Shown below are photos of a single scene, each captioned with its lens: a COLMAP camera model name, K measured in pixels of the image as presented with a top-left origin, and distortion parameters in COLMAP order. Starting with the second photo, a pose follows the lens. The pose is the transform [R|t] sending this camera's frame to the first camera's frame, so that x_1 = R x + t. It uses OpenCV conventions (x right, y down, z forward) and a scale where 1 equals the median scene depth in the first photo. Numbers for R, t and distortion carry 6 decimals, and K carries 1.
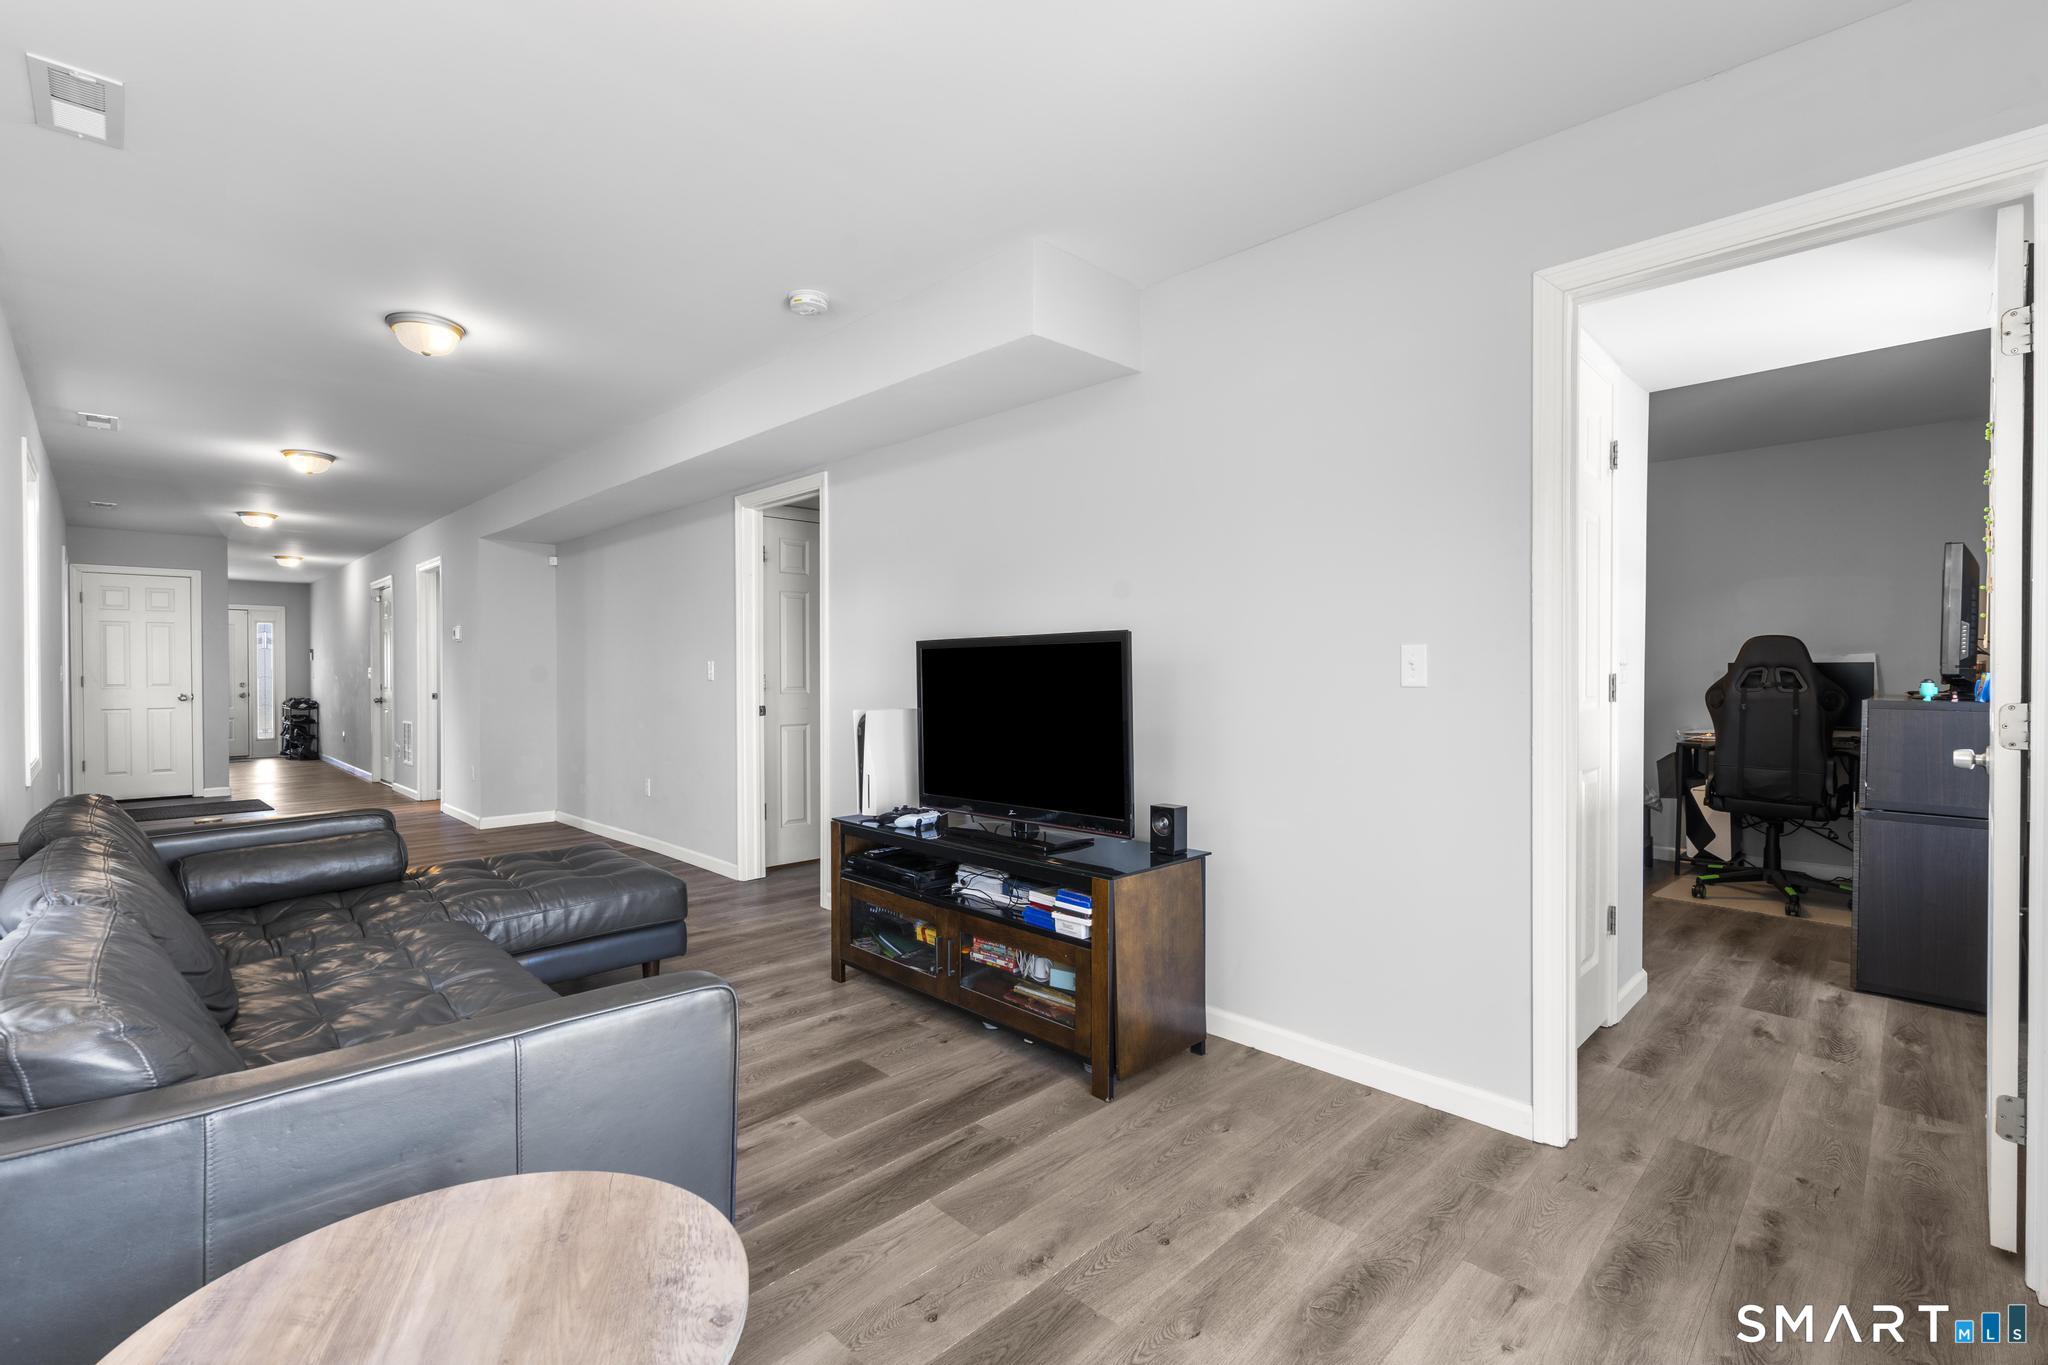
lens RADIAL K [[920.6, 0, 1018.3], [0, 920.6, 674.3], [0, 0, 1]] dist [-0.000824, 0.000571]
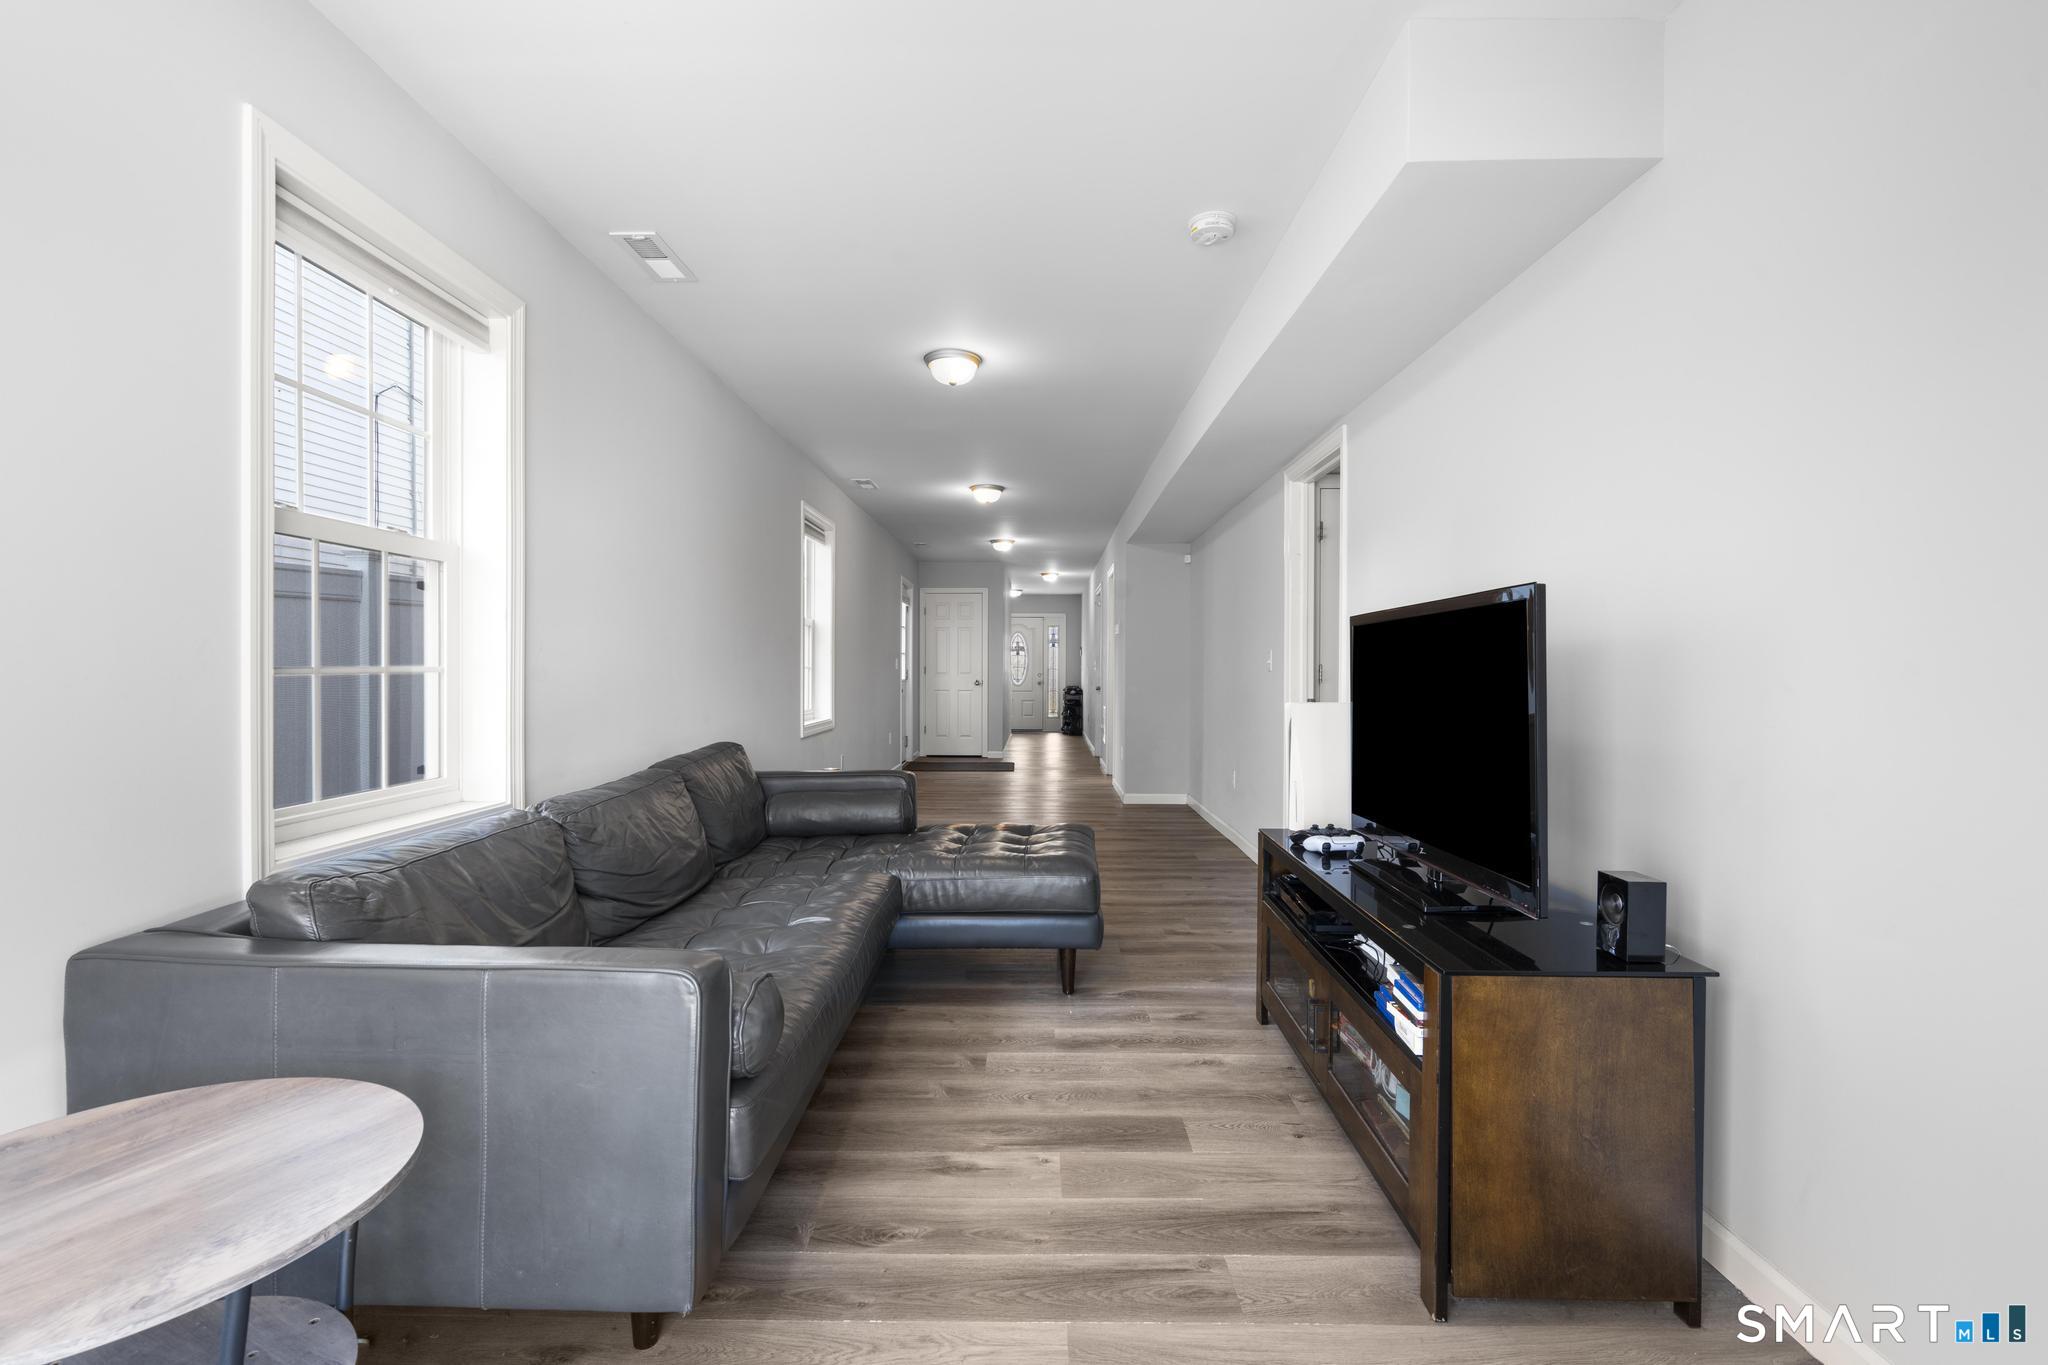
lens RADIAL K [[920.6, 0, 1018.3], [0, 920.6, 674.3], [0, 0, 1]] dist [-0.000824, 0.000571]
pose [[0.698840, 0.008773, -0.715224, 0.300587], [-0.006202, 0.999962, 0.006206, 0.012171], [0.715251, 0.000099, 0.698868, 0.299186]]
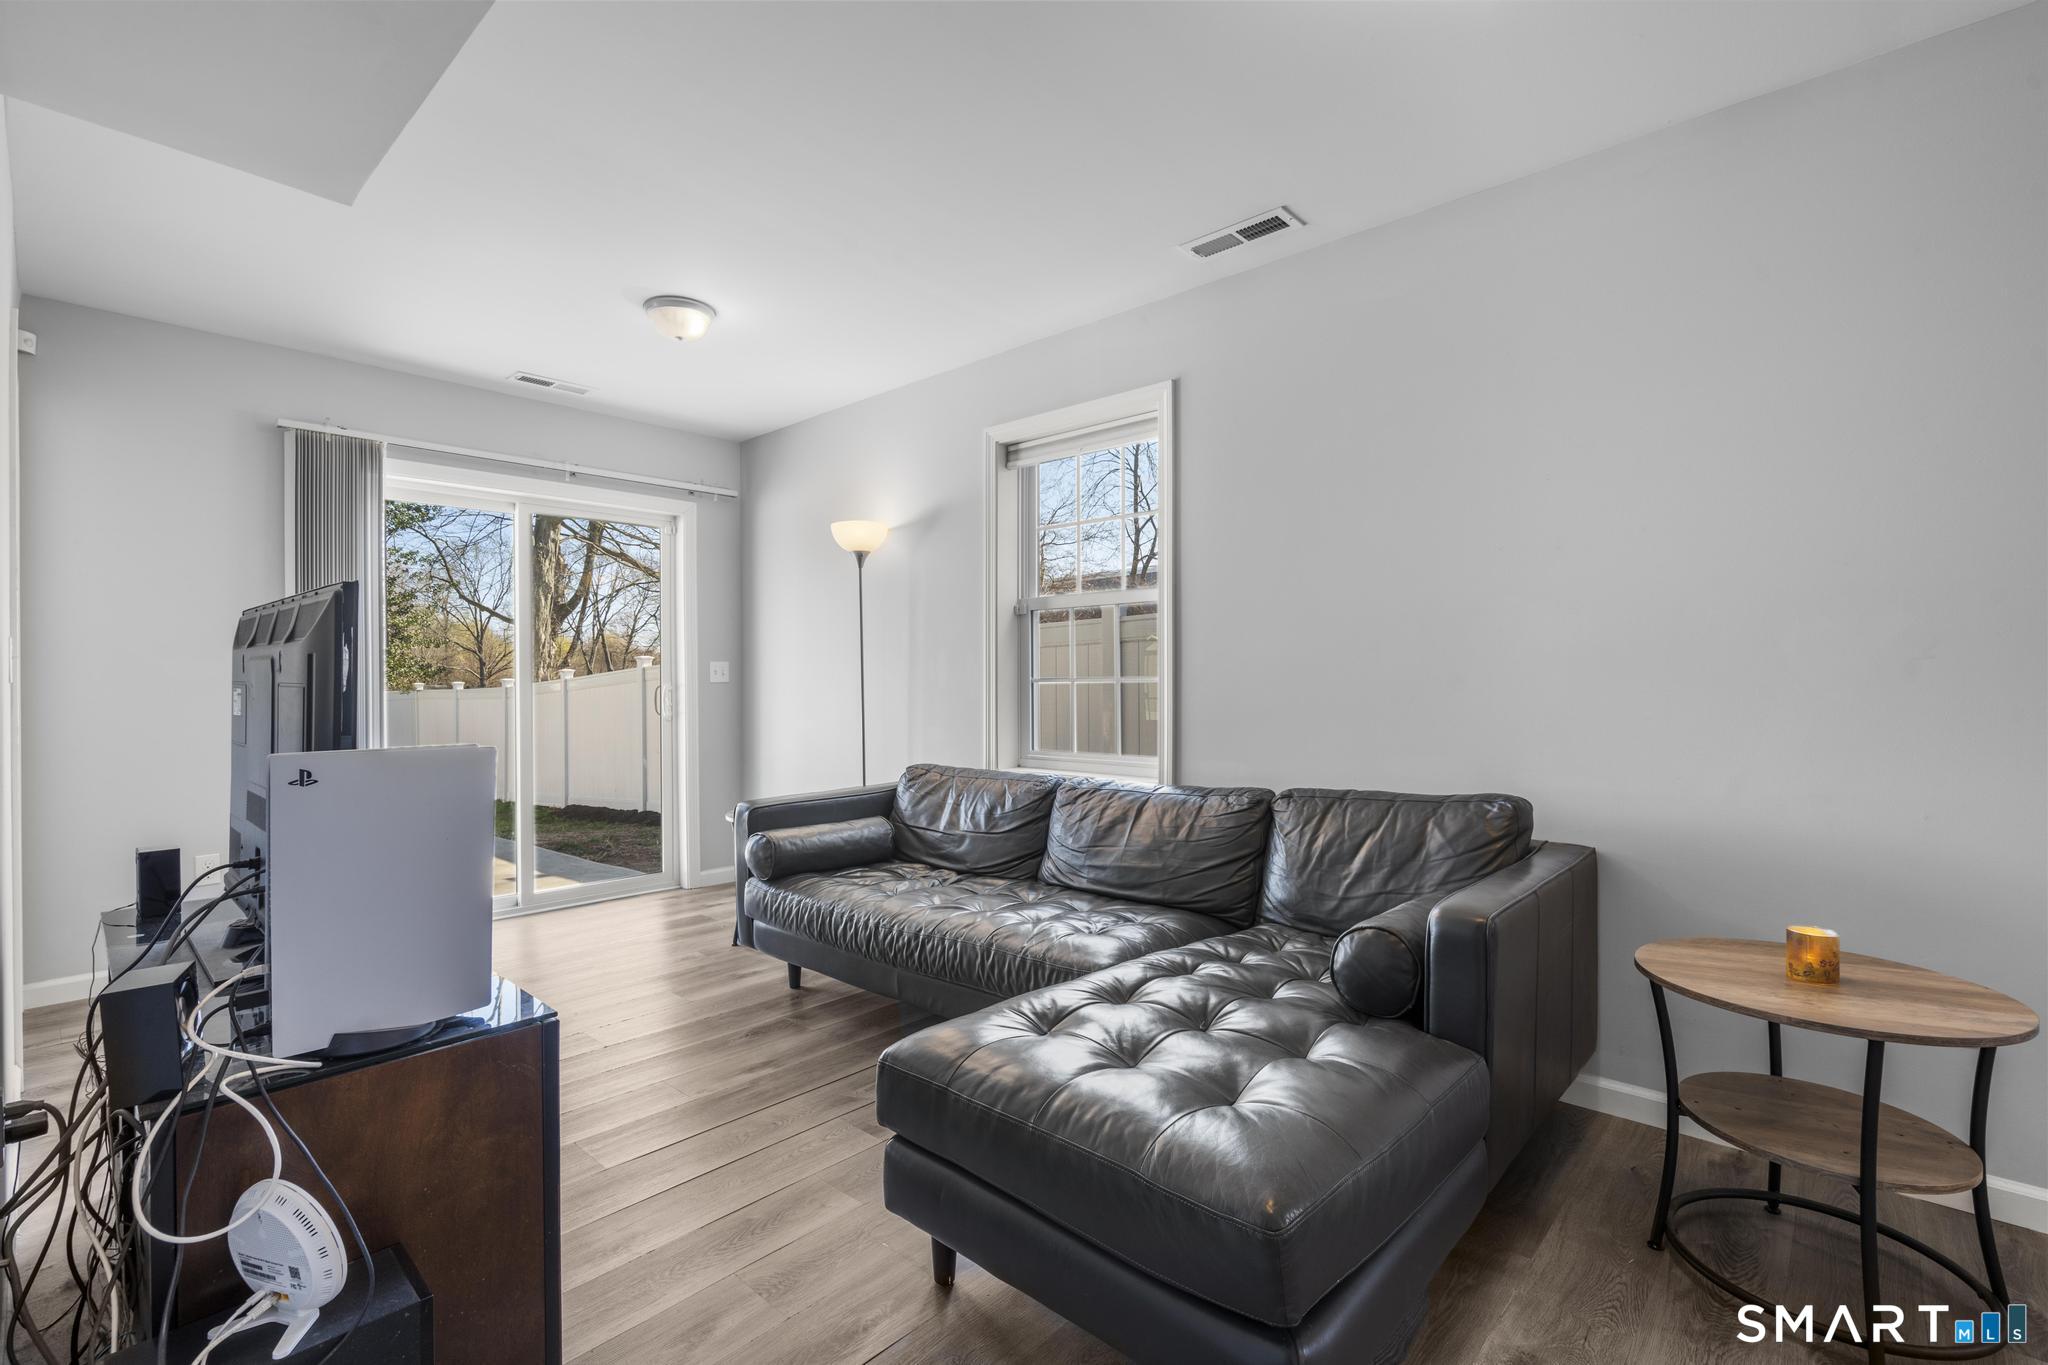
lens RADIAL K [[920.6, 0, 1018.3], [0, 920.6, 674.3], [0, 0, 1]] dist [-0.000824, 0.000571]
pose [[-0.999093, 0.005155, -0.042259, -0.469463], [0.004862, 0.999963, 0.007037, -0.000170], [0.042294, 0.006825, -0.999082, 1.709593]]
